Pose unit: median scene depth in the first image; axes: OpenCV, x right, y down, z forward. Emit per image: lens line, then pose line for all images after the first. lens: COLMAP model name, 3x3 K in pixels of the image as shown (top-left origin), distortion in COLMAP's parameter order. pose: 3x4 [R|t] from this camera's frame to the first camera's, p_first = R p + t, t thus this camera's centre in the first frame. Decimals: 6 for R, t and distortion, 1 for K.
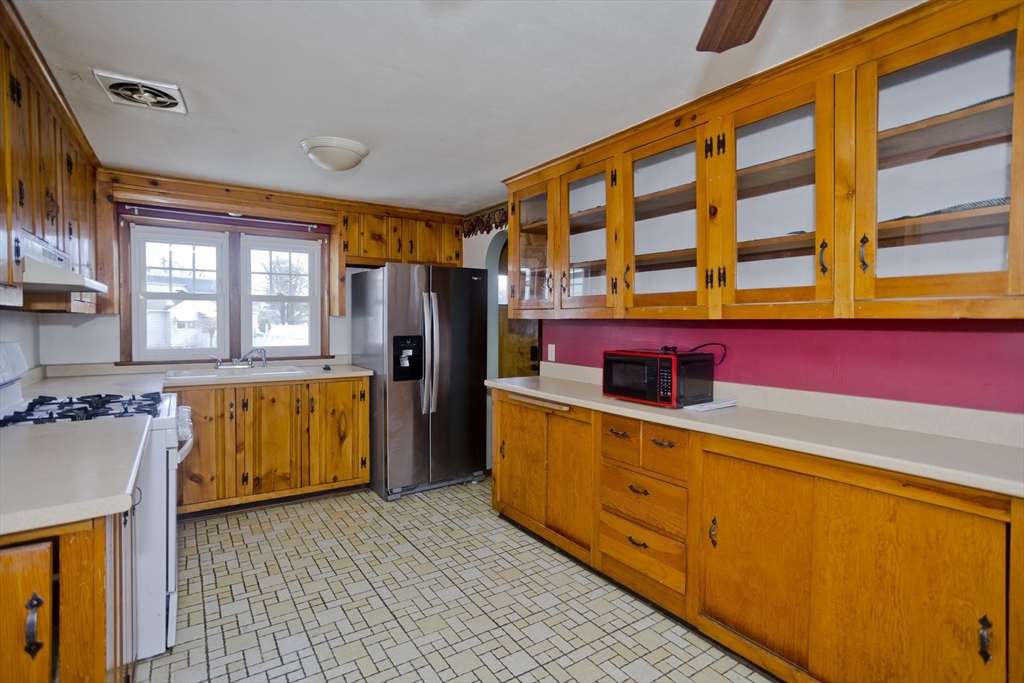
lens RADIAL K [[520.8, 0, 516.2], [0, 520.8, 329.9], [0, 0, 1]] dist [-0.062384, 0.044468]
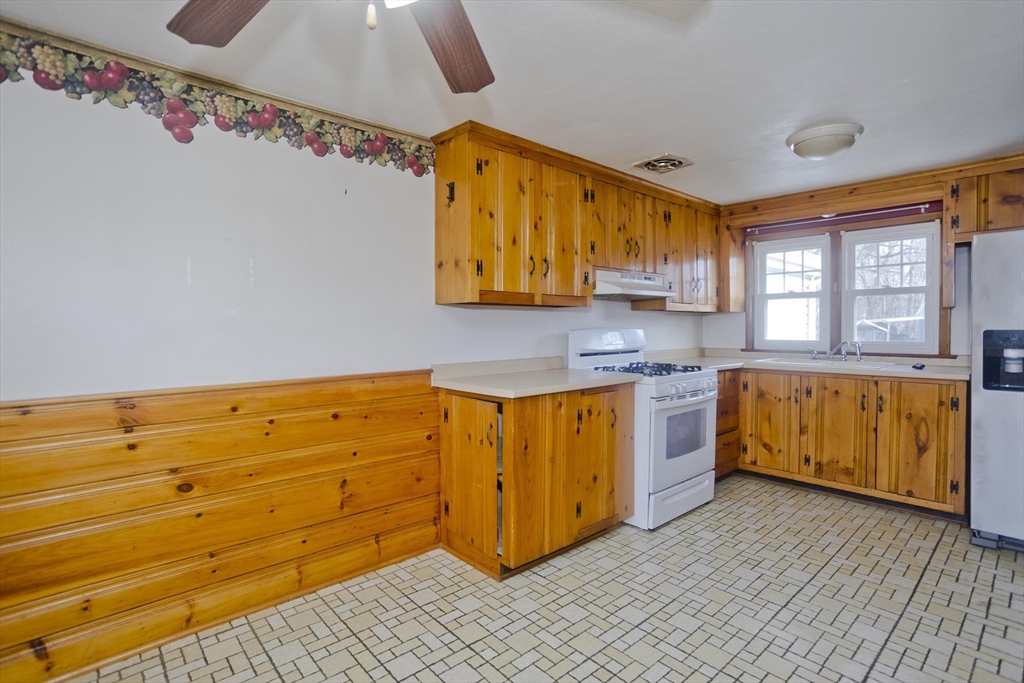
lens RADIAL K [[500.7, 0, 493.8], [0, 500.7, 332.4], [0, 0, 1]] dist [-0.044164, 0.027803]
pose [[0.109953, 0.008777, -0.993898, 0.431837], [-0.010149, 0.999919, 0.007708, 0.017768], [0.993885, 0.009239, 0.110033, 0.216890]]
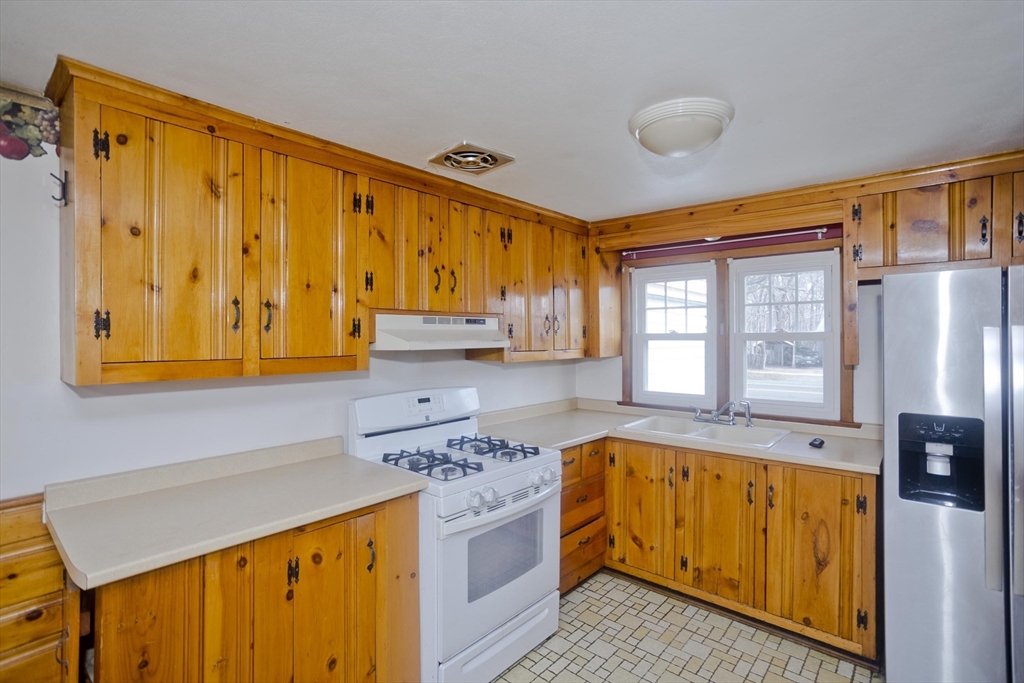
lens RADIAL K [[495.5, 0, 500.9], [0, 495.5, 338.1], [0, 0, 1]] dist [-0.052836, 0.037641]
pose [[0.241046, -0.001600, -0.970512, 0.156668], [-0.005985, 0.999977, -0.003135, -0.064440], [0.970495, 0.006564, 0.241031, 0.518462]]
